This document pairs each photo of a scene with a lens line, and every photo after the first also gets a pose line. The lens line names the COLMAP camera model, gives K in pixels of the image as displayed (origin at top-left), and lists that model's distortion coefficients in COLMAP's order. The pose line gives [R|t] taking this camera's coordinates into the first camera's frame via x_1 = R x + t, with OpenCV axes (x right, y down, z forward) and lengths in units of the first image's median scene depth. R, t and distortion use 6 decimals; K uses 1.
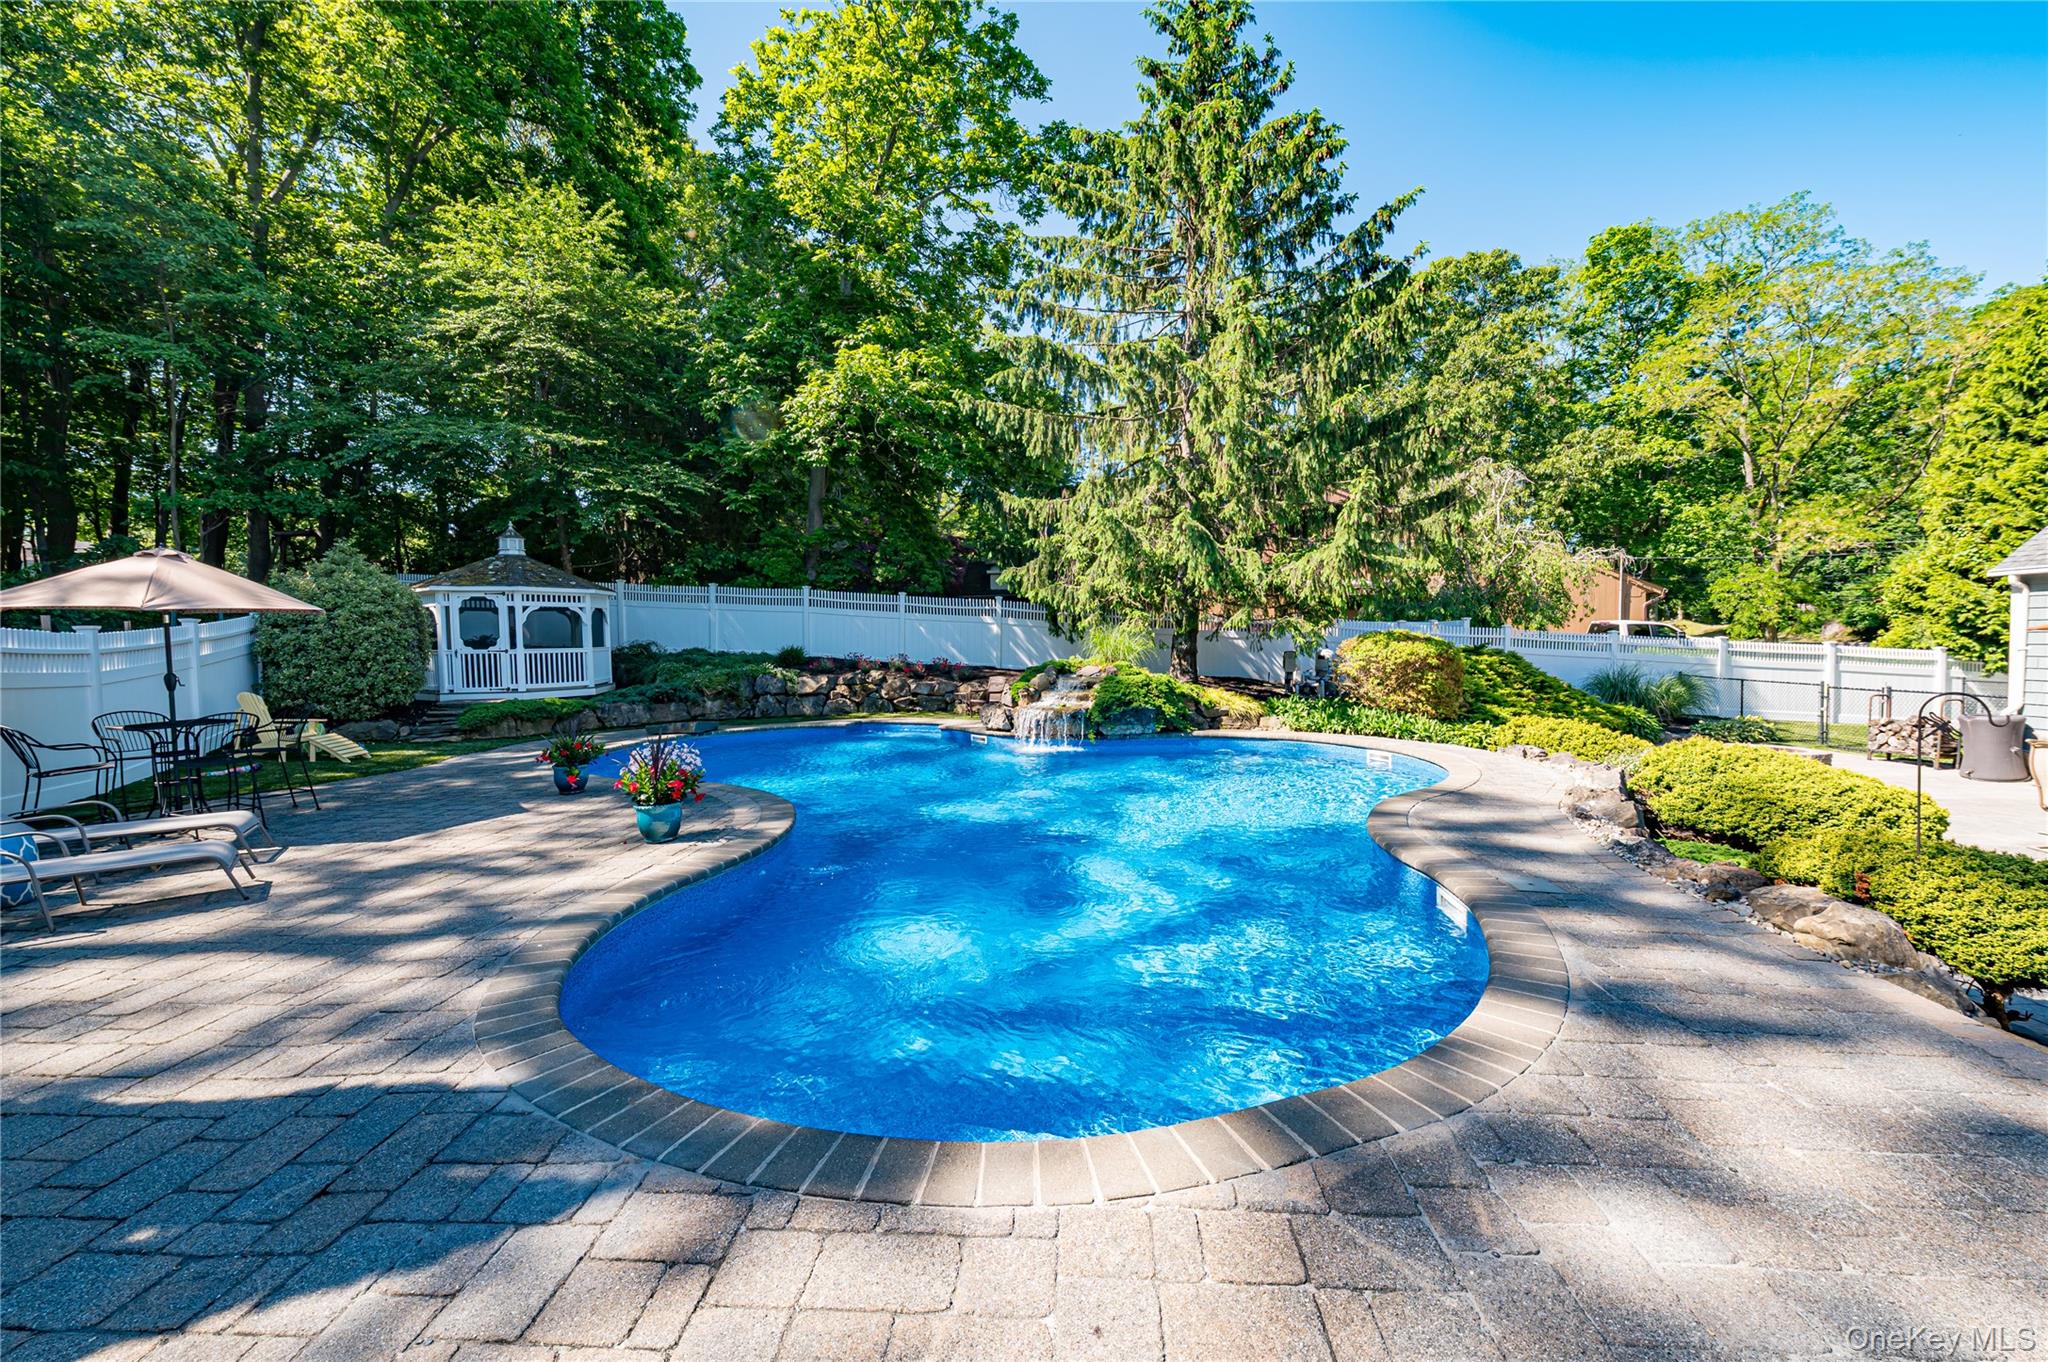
lens RADIAL K [[811.2, 0, 1026.8], [0, 811.2, 659.8], [0, 0, 1]] dist [-0.009172, -0.000282]
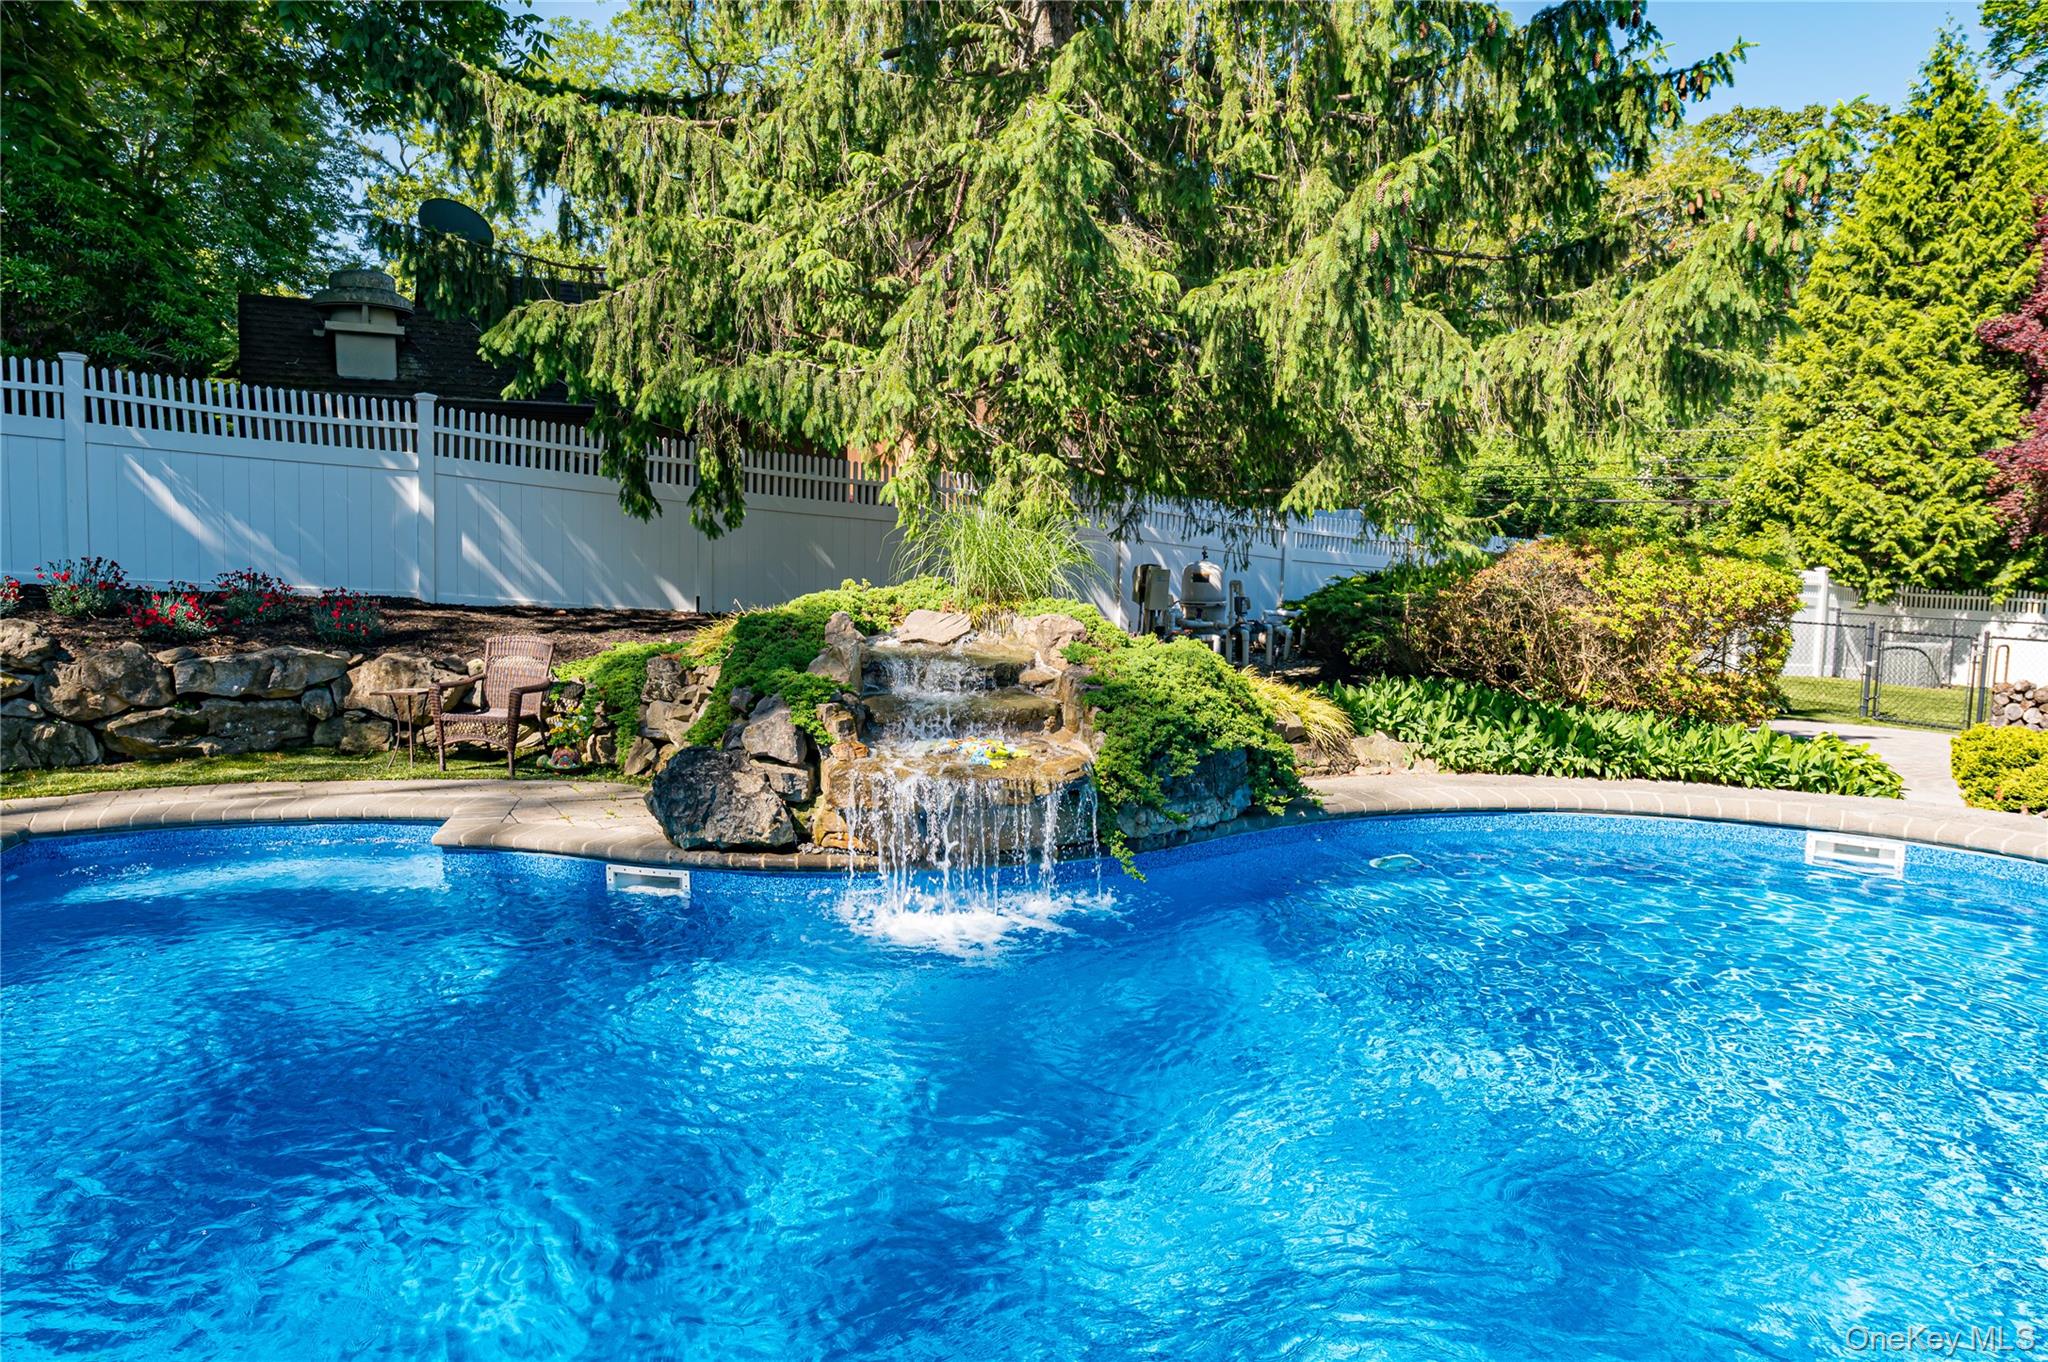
lens RADIAL K [[1295.4, 0, 1026.4], [0, 1295.4, 676.3], [0, 0, 1]] dist [-0.001236, 0.000144]
pose [[0.817995, -0.039953, 0.573836, -0.160353], [-0.011002, 0.996316, 0.085052, -0.009716], [-0.575120, -0.075886, 0.814542, 0.439003]]
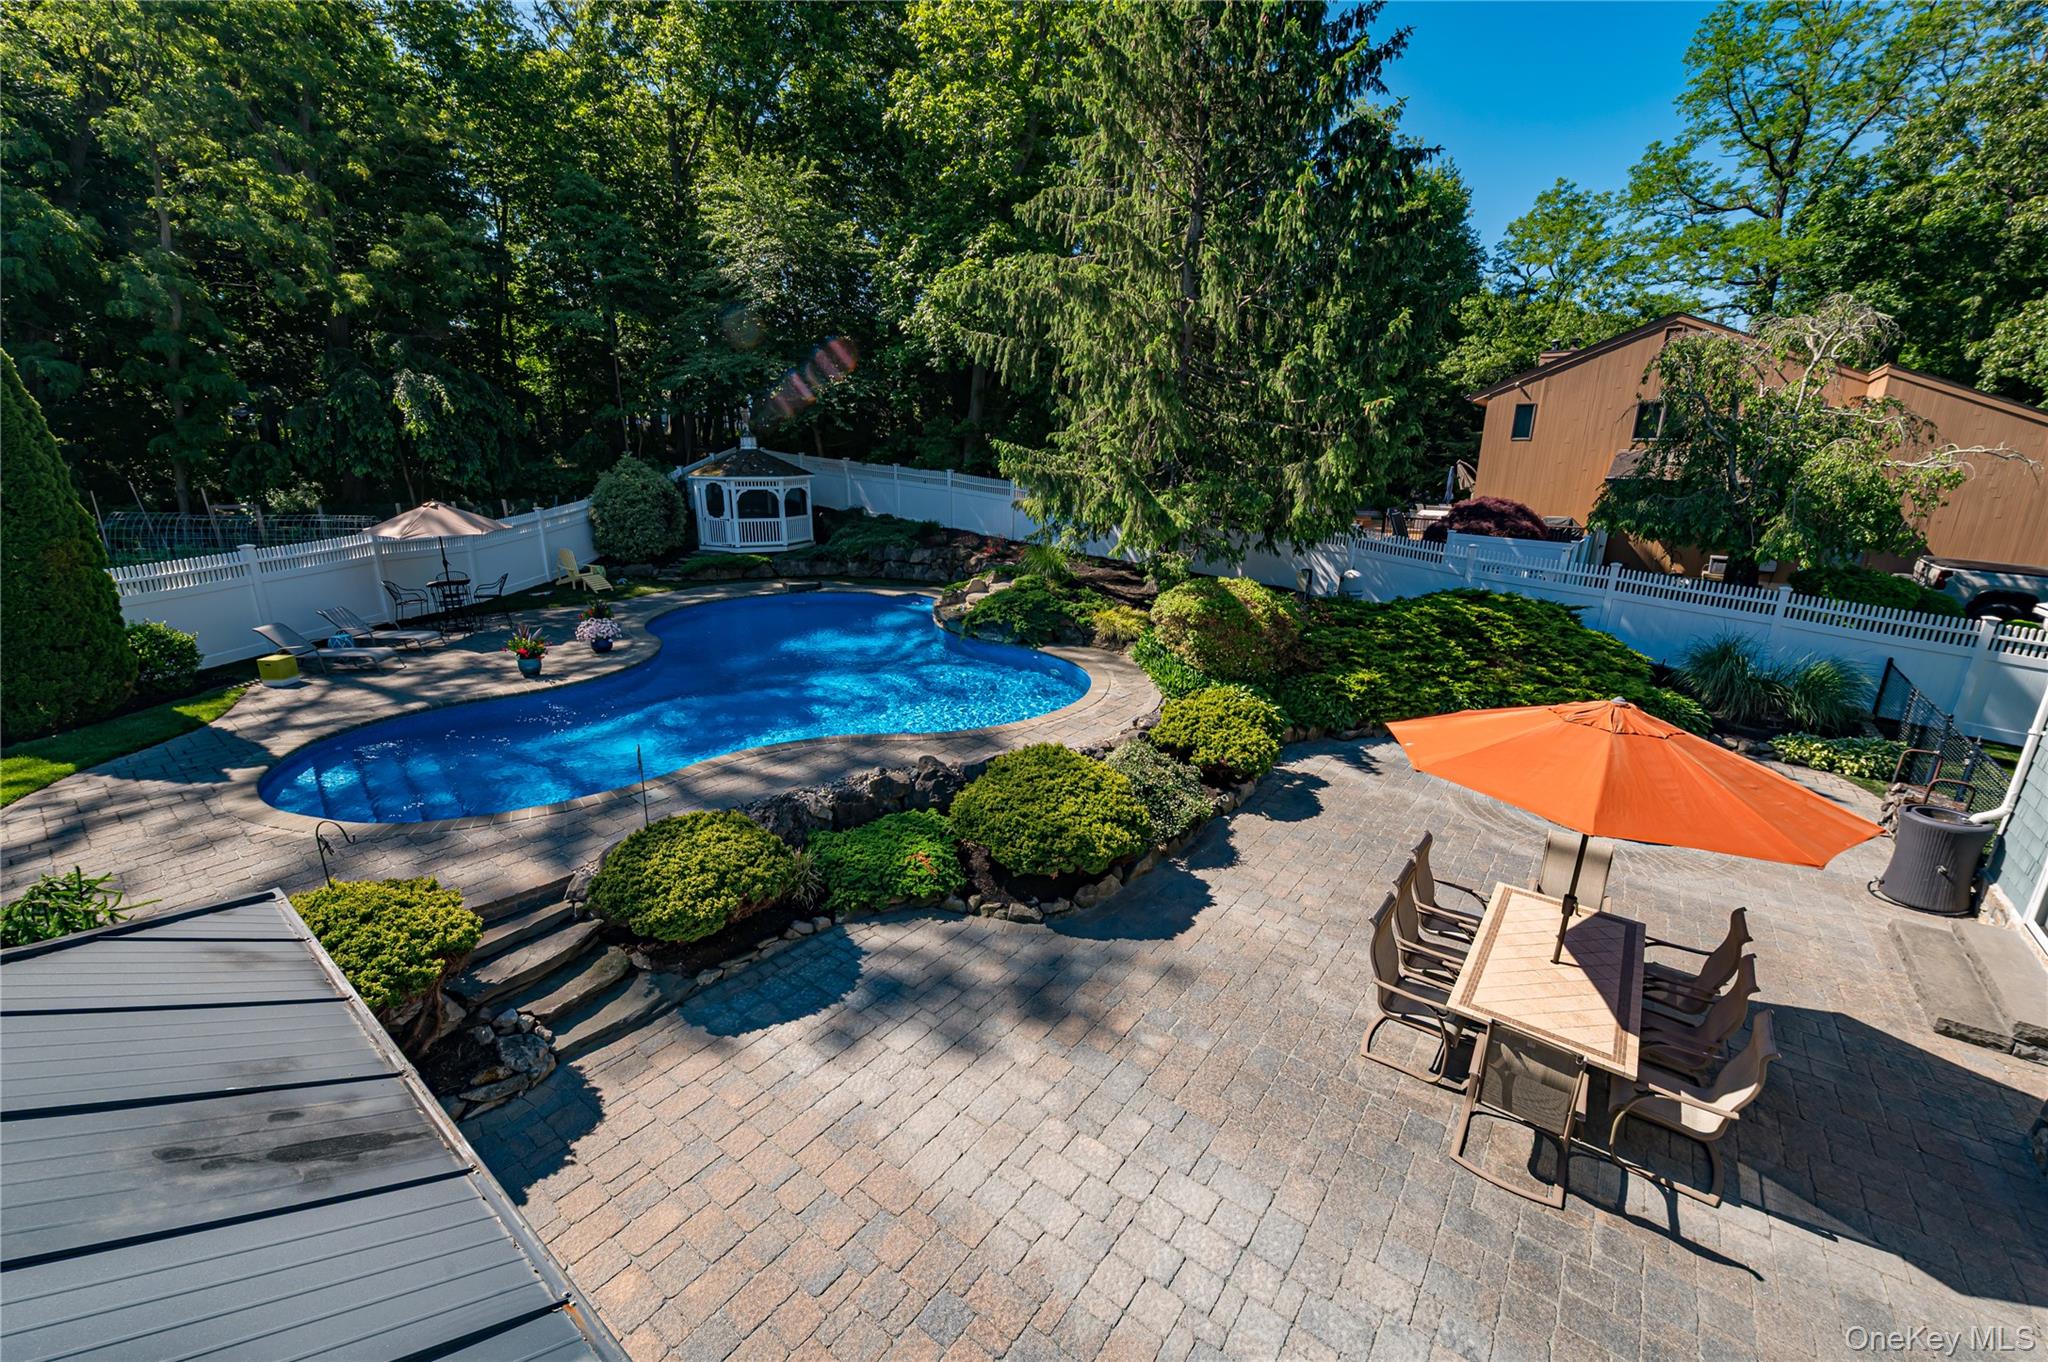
lens RADIAL K [[811.2, 0, 1014.7], [0, 811.2, 675.8], [0, 0, 1]] dist [-0.009172, -0.000282]
pose [[0.820169, 0.180697, -0.542836, 0.588913], [-0.041957, 0.965255, 0.257918, -0.123450], [0.570581, -0.188761, 0.799254, 0.023178]]
